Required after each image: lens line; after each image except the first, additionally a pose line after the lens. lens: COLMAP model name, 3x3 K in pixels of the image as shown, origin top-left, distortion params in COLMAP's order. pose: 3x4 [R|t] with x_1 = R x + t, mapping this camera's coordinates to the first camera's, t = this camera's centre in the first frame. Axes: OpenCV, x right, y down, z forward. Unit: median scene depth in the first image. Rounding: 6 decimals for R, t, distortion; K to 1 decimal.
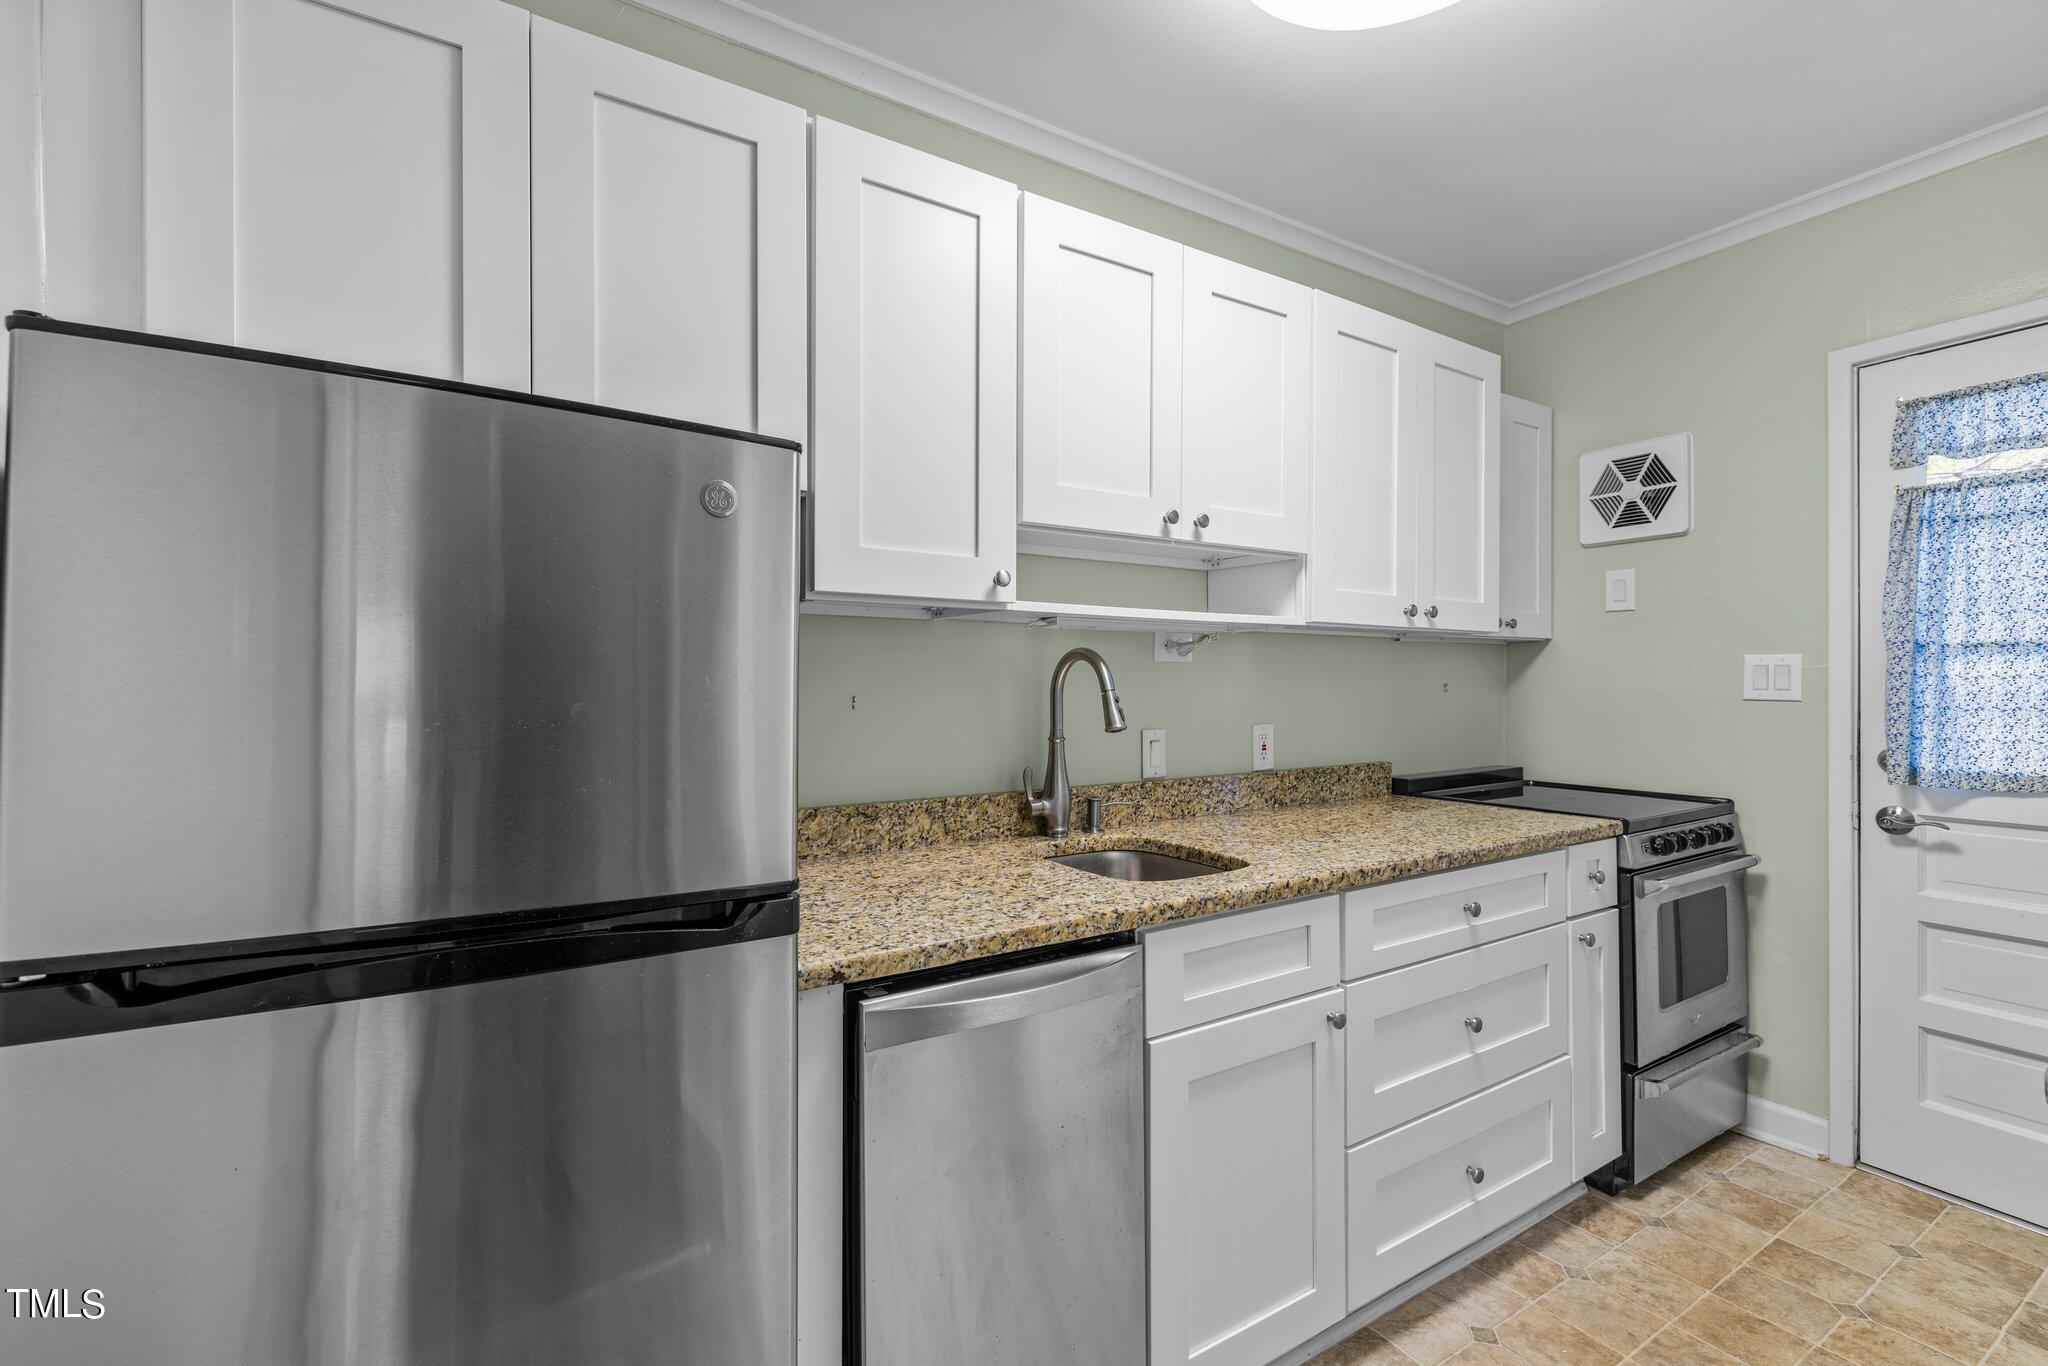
lens RADIAL K [[852.9, 0, 1018.4], [0, 852.9, 663.1], [0, 0, 1]] dist [-0.002442, 0.000067]
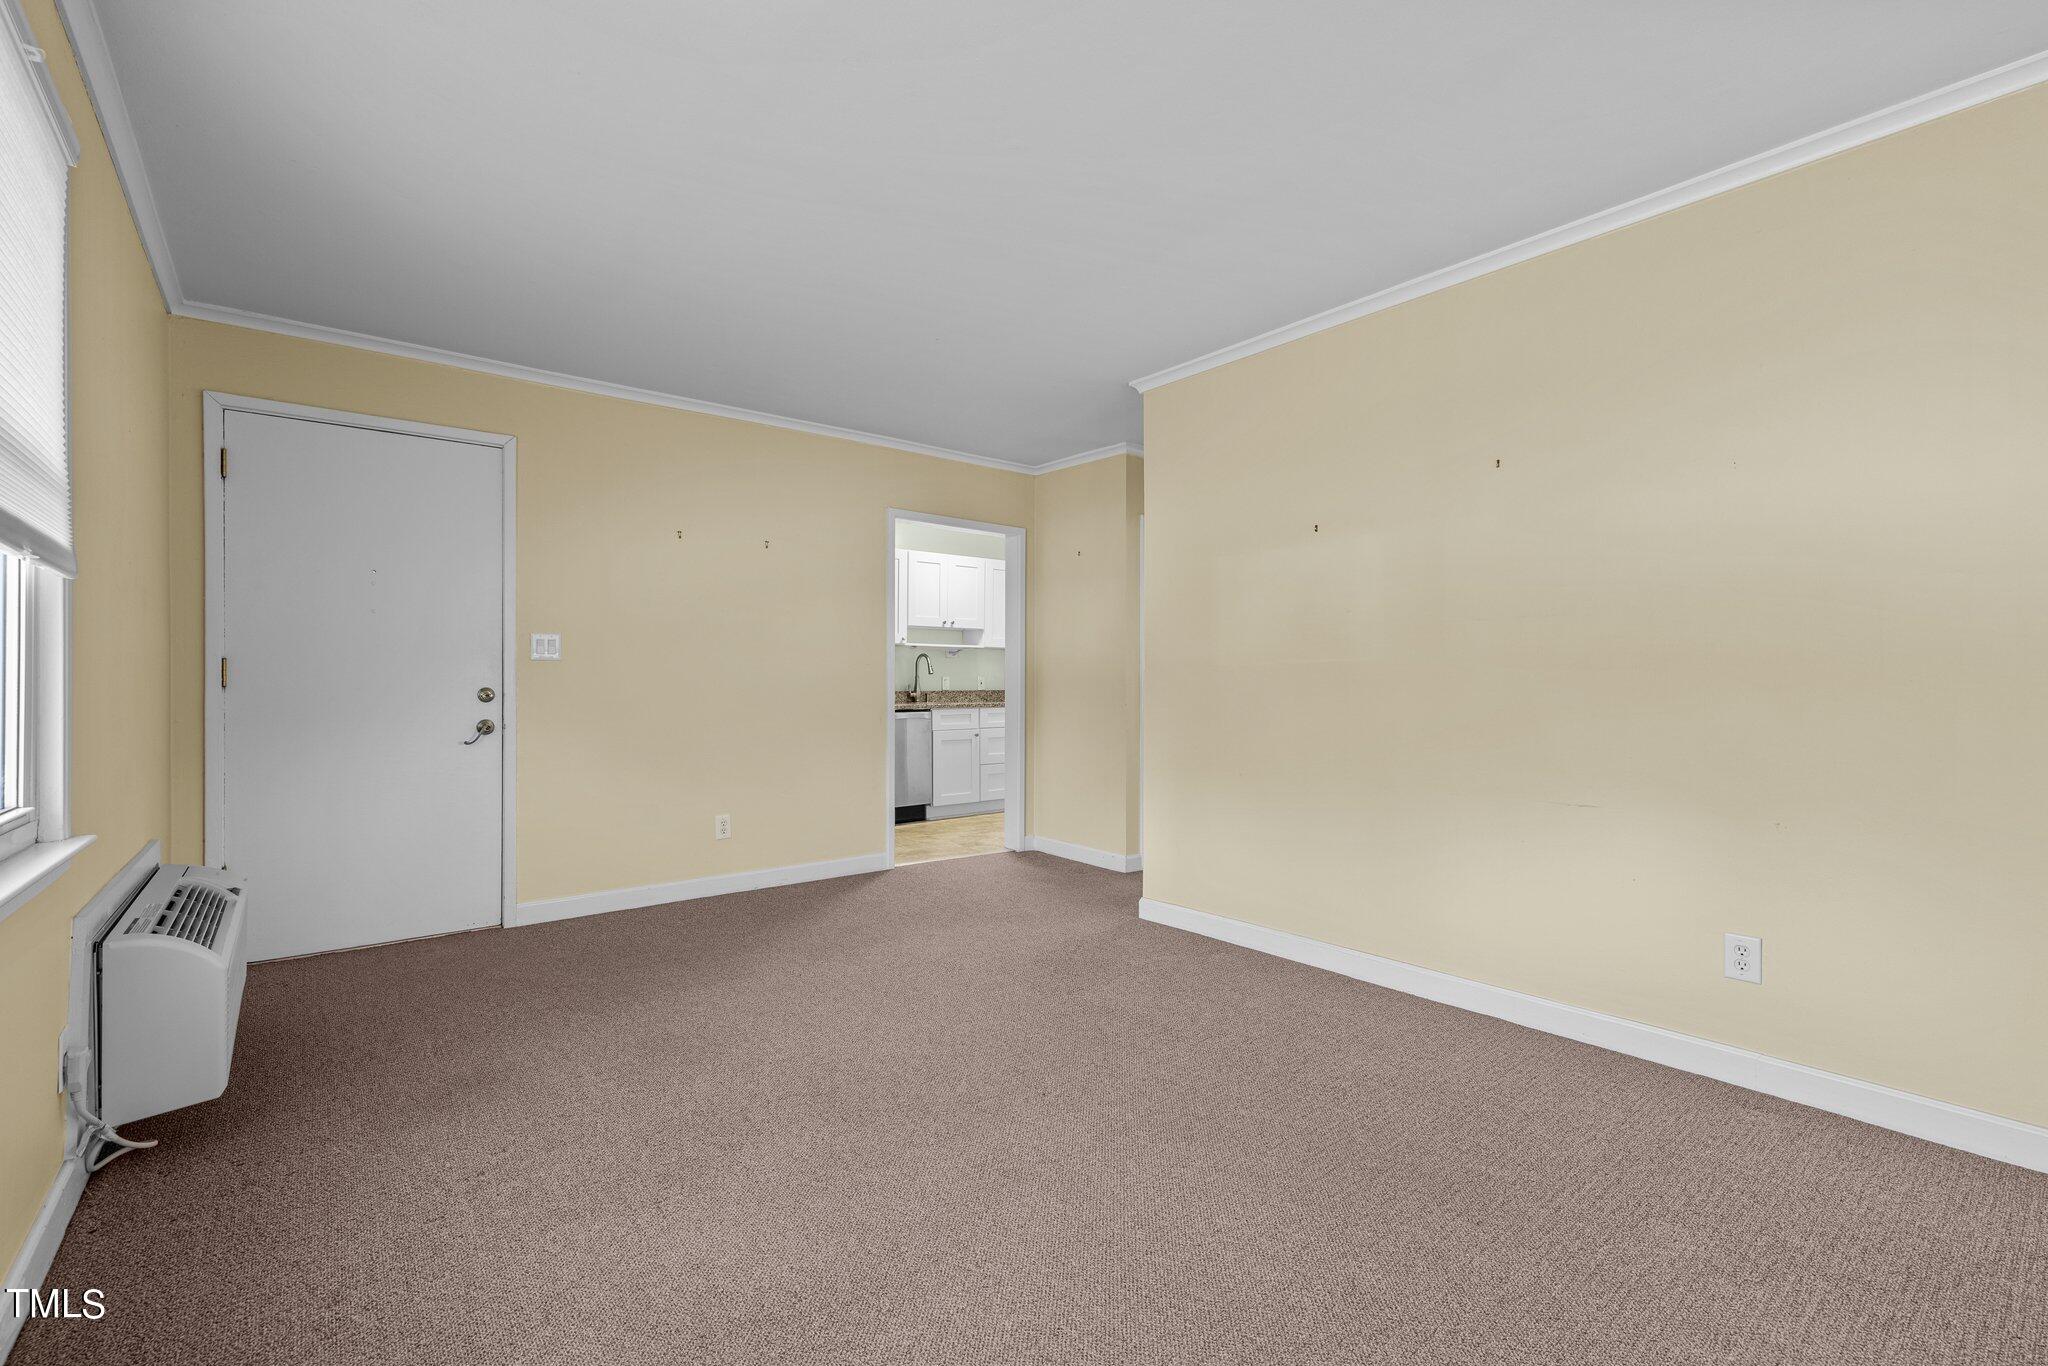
lens RADIAL K [[852.9, 0, 1018.4], [0, 852.9, 663.1], [0, 0, 1]] dist [-0.002442, 0.000067]
pose [[0.990210, 0.005054, 0.139491, -0.040929], [-0.005477, 0.999981, 0.002650, 0.013081], [-0.139475, -0.003388, 0.990220, -2.980336]]
